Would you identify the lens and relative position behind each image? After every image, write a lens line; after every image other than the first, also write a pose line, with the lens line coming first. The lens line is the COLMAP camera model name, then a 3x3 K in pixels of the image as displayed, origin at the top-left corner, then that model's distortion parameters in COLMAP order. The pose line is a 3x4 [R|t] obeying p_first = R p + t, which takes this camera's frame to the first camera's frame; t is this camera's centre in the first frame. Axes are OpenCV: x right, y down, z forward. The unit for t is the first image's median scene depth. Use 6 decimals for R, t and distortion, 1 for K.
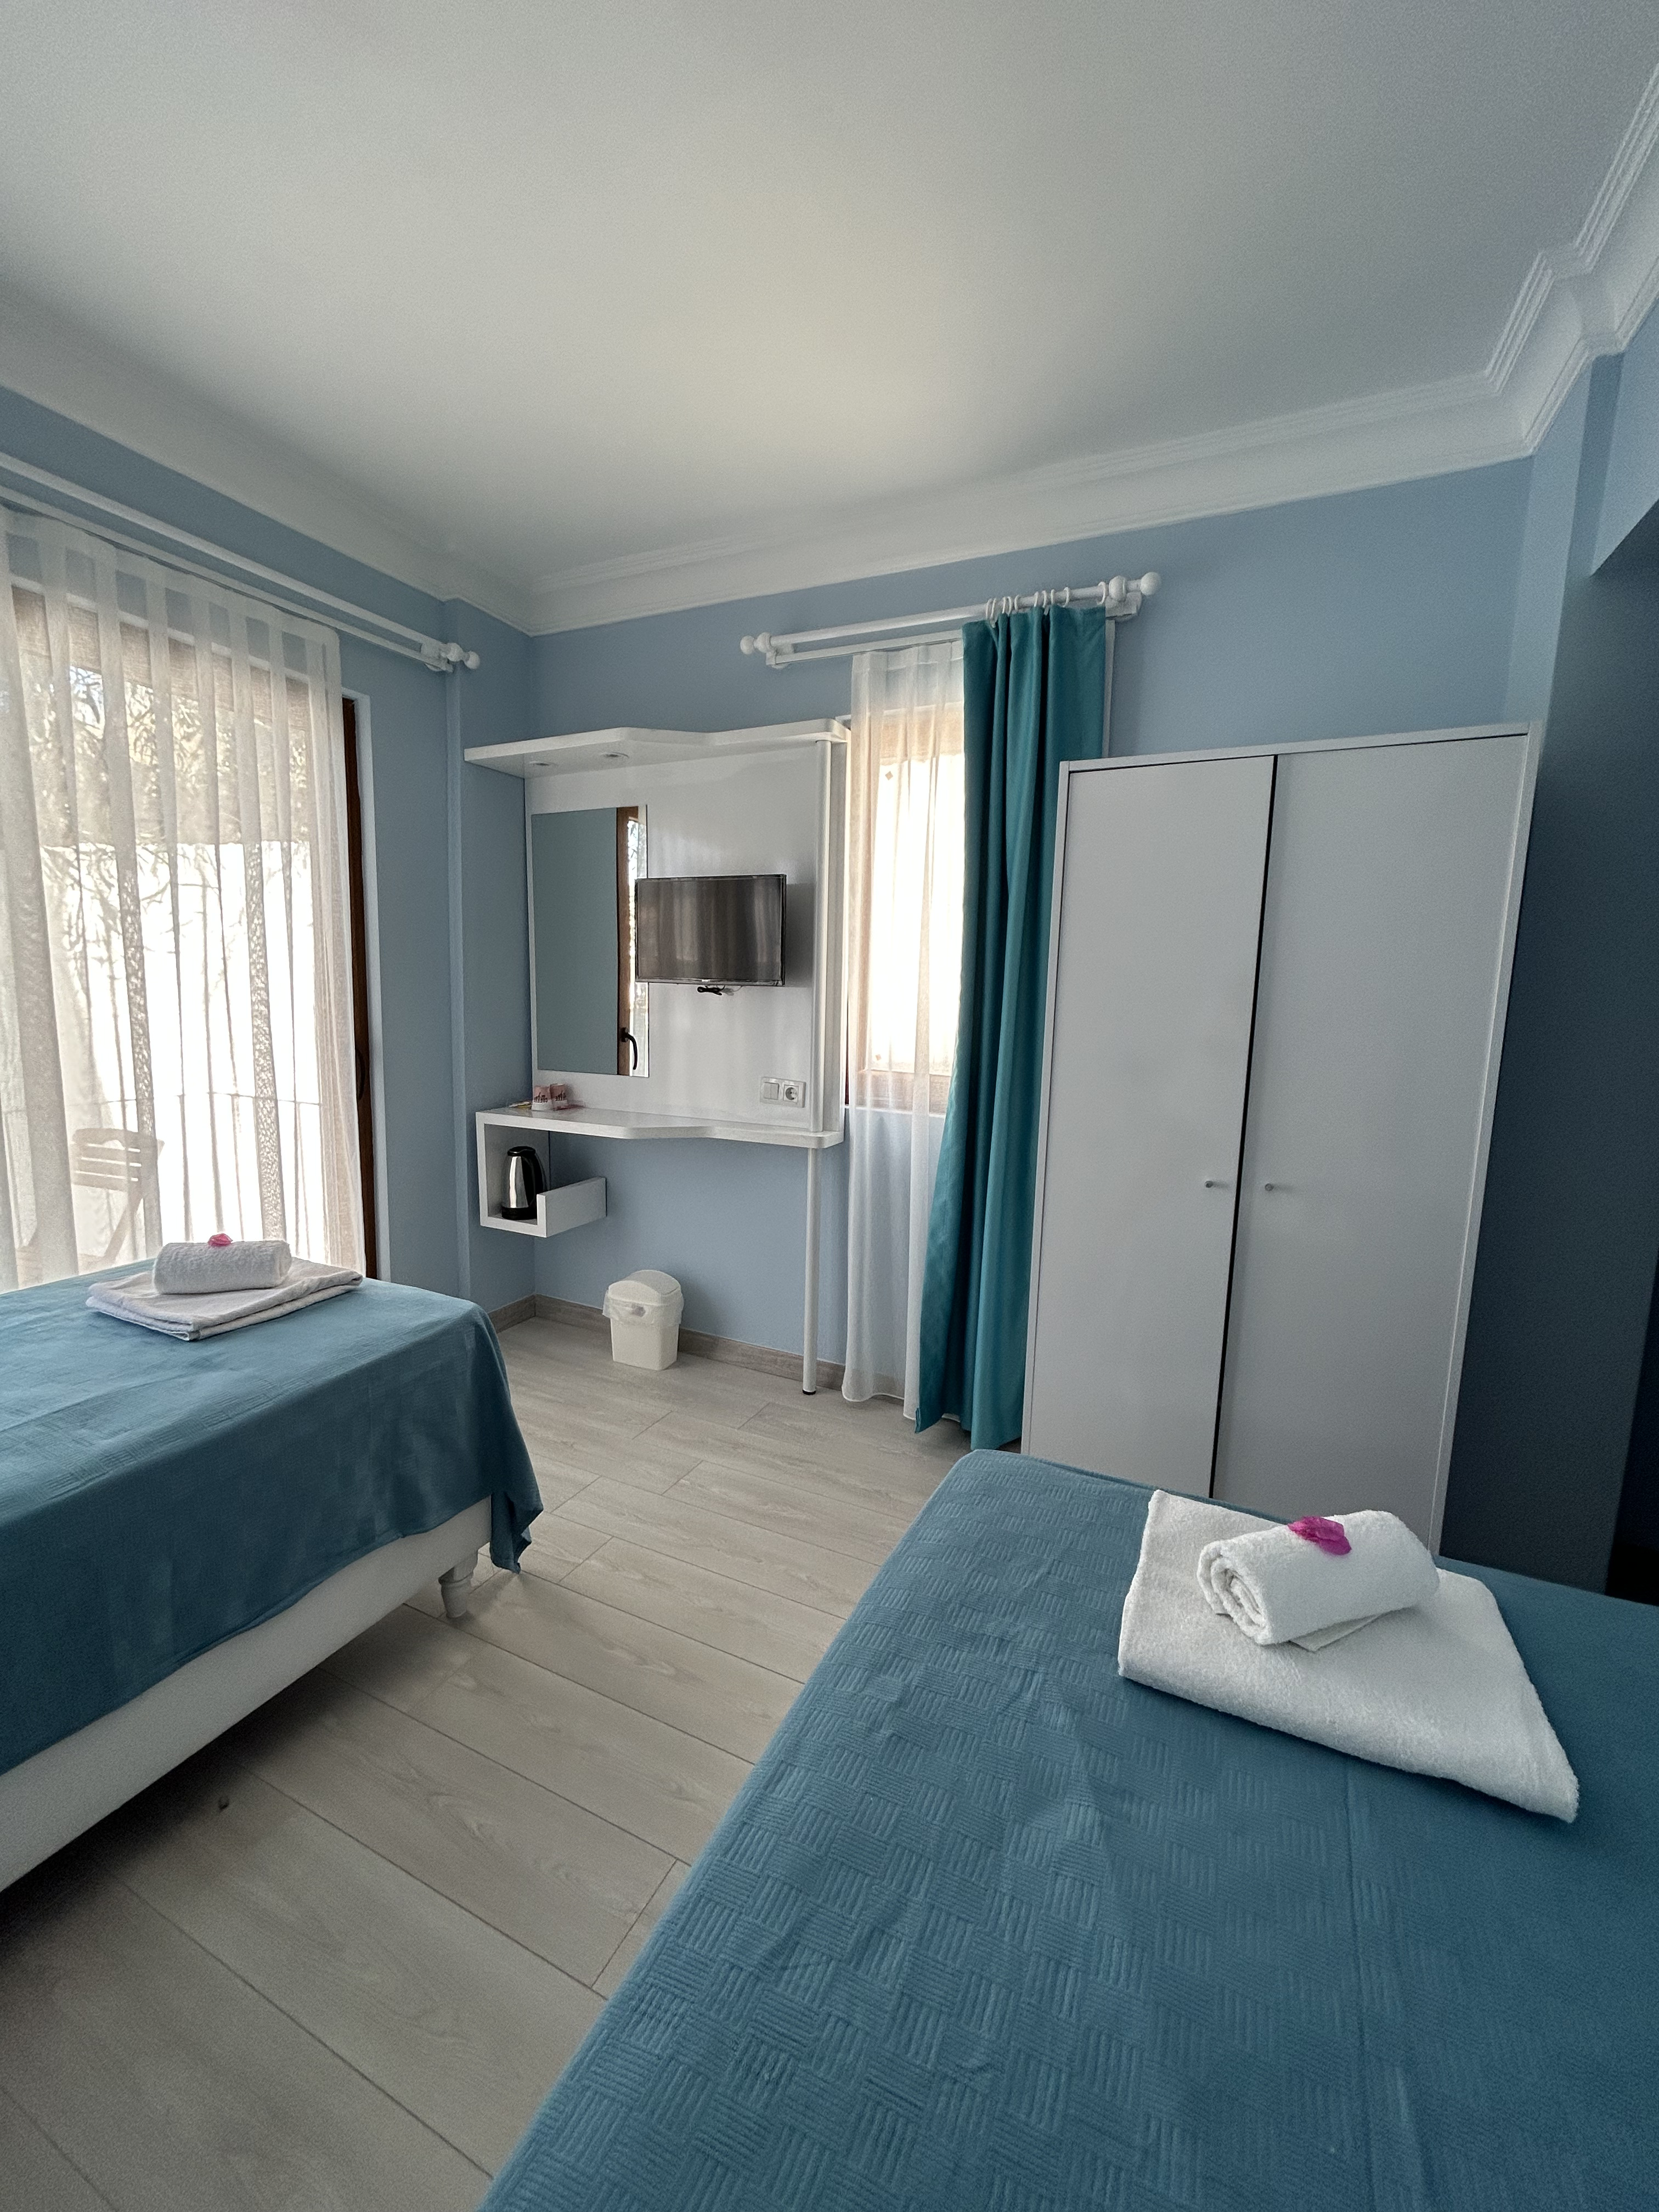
lens RADIAL K [[887.7, 0, 815.8], [0, 887.7, 1104.4], [0, 0, 1]] dist [0.000907, 0.000418]
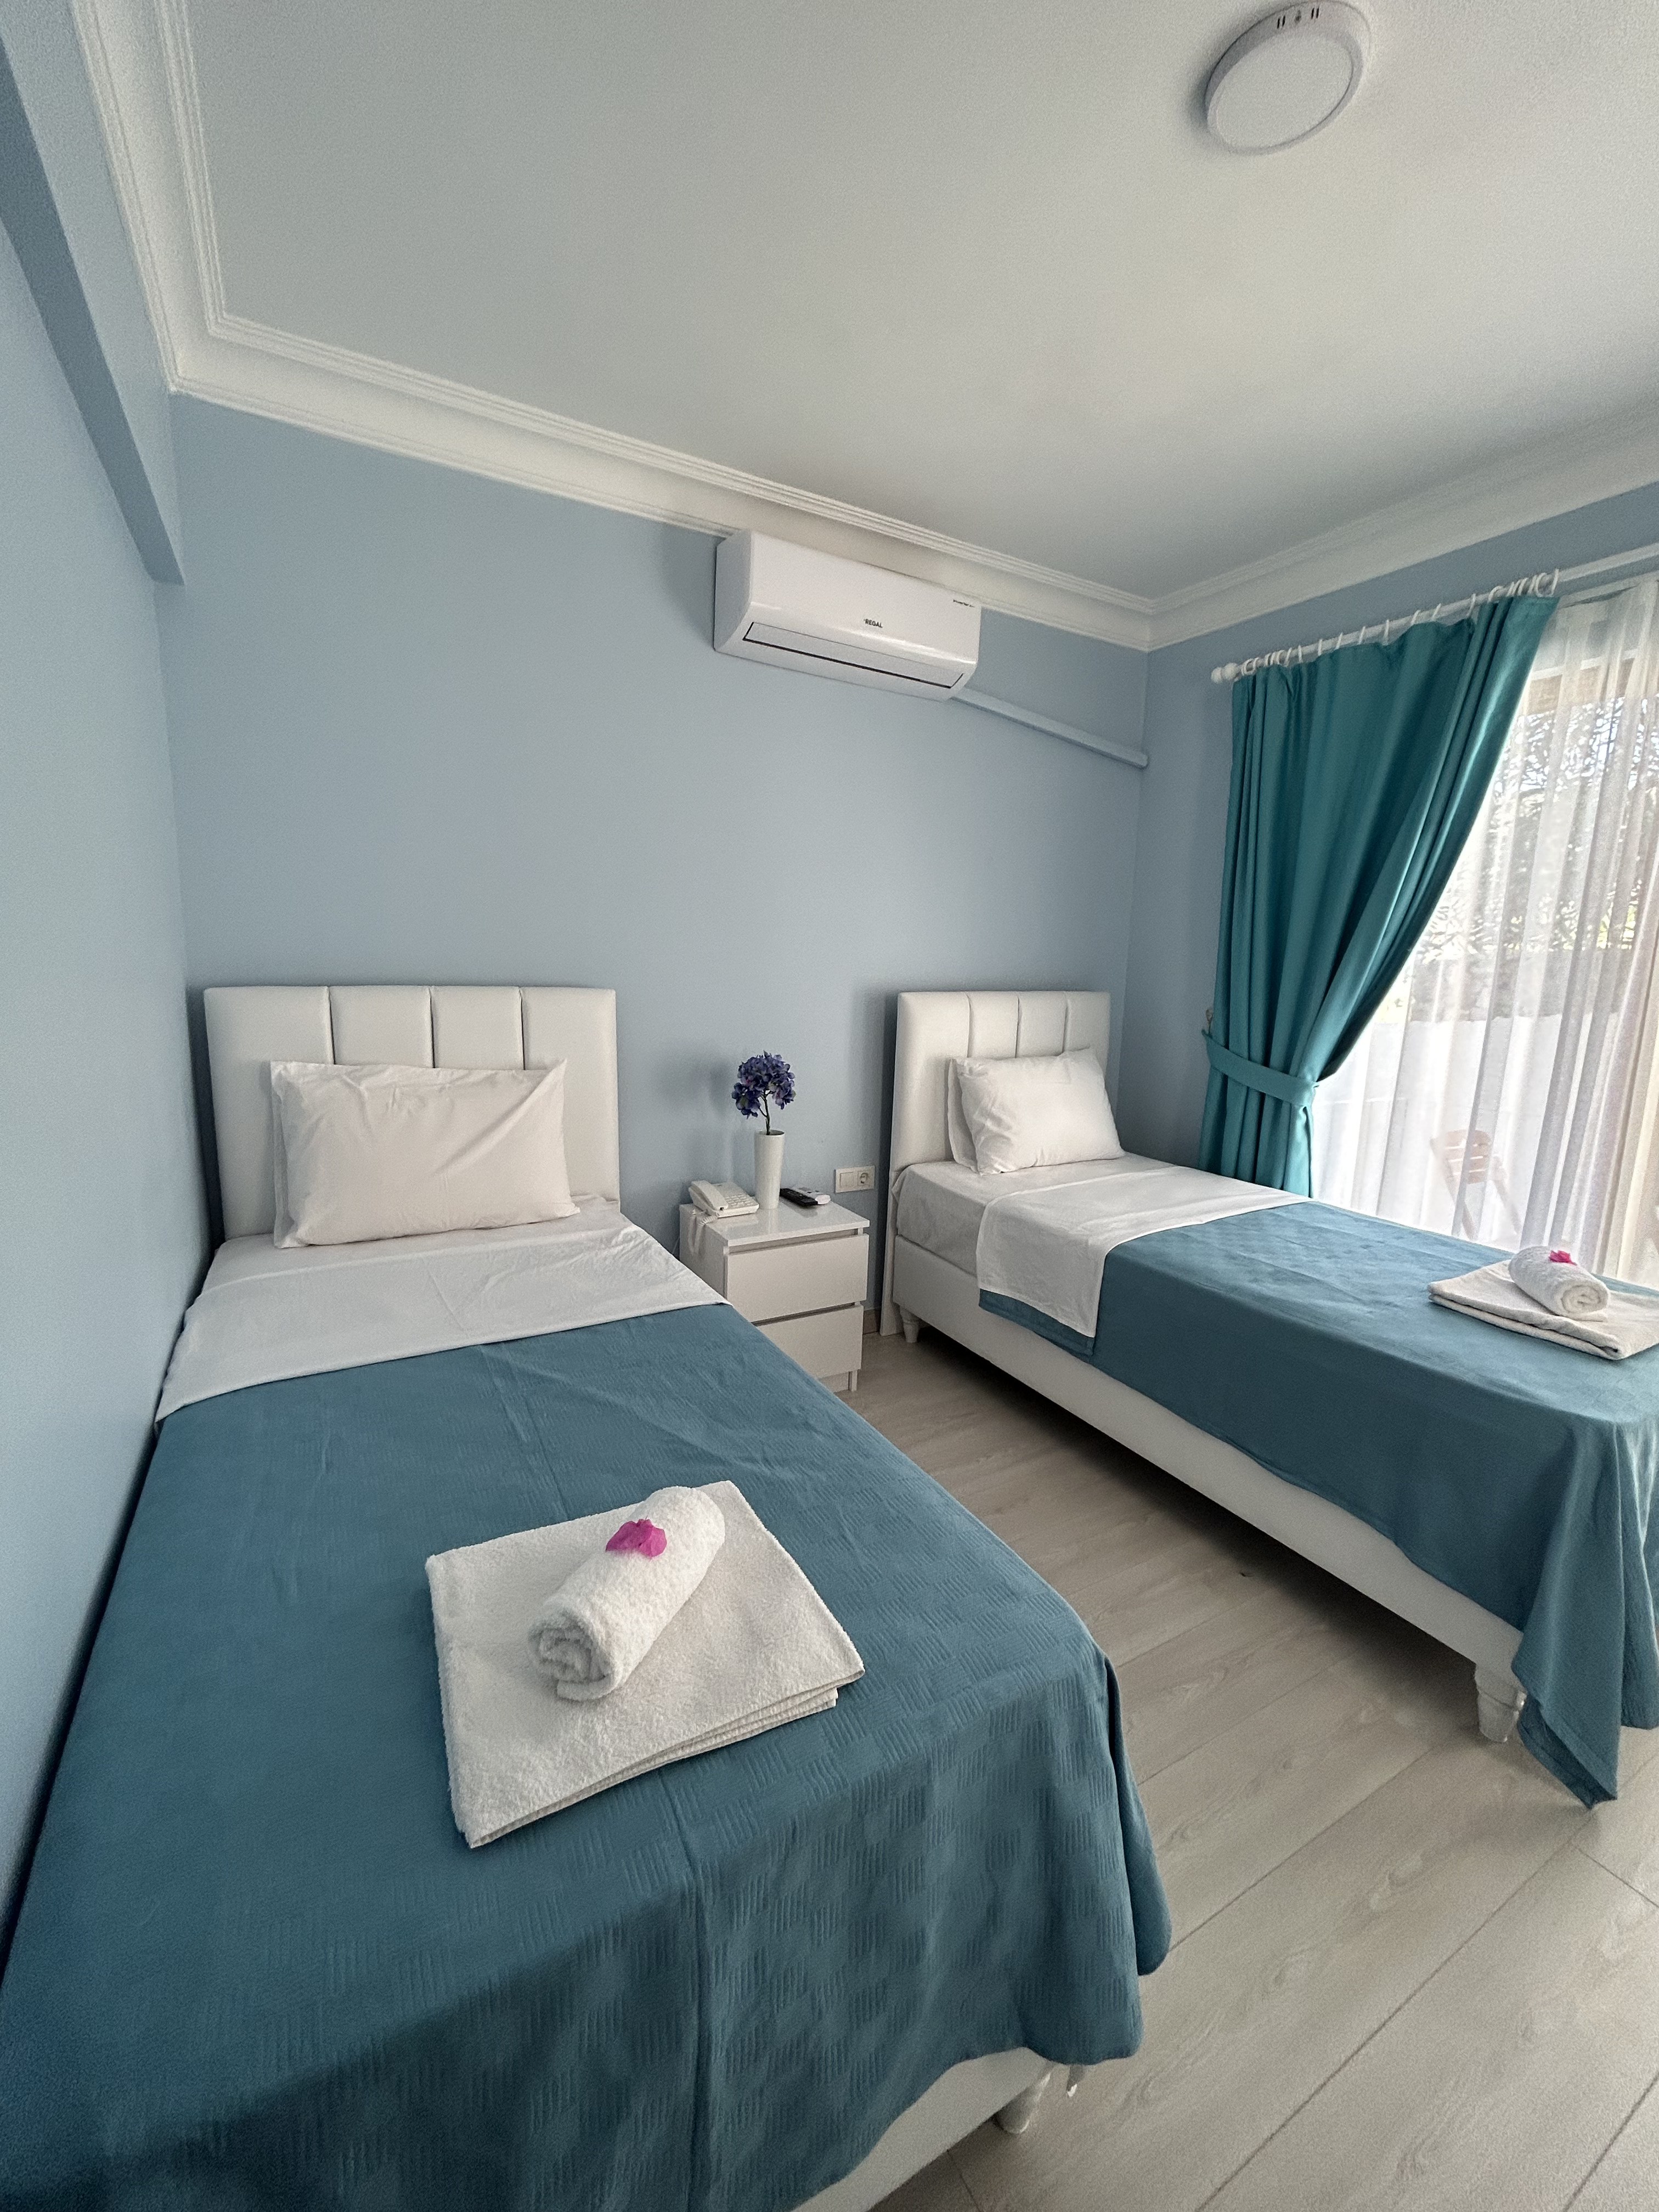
lens RADIAL K [[887.7, 0, 814.1], [0, 887.7, 1112.2], [0, 0, 1]] dist [0.000907, 0.000418]
pose [[-0.578342, 0.107170, -0.808725, 0.765132], [-0.143479, 0.962519, 0.230156, -0.140566], [0.803078, 0.249143, -0.541288, 1.001198]]
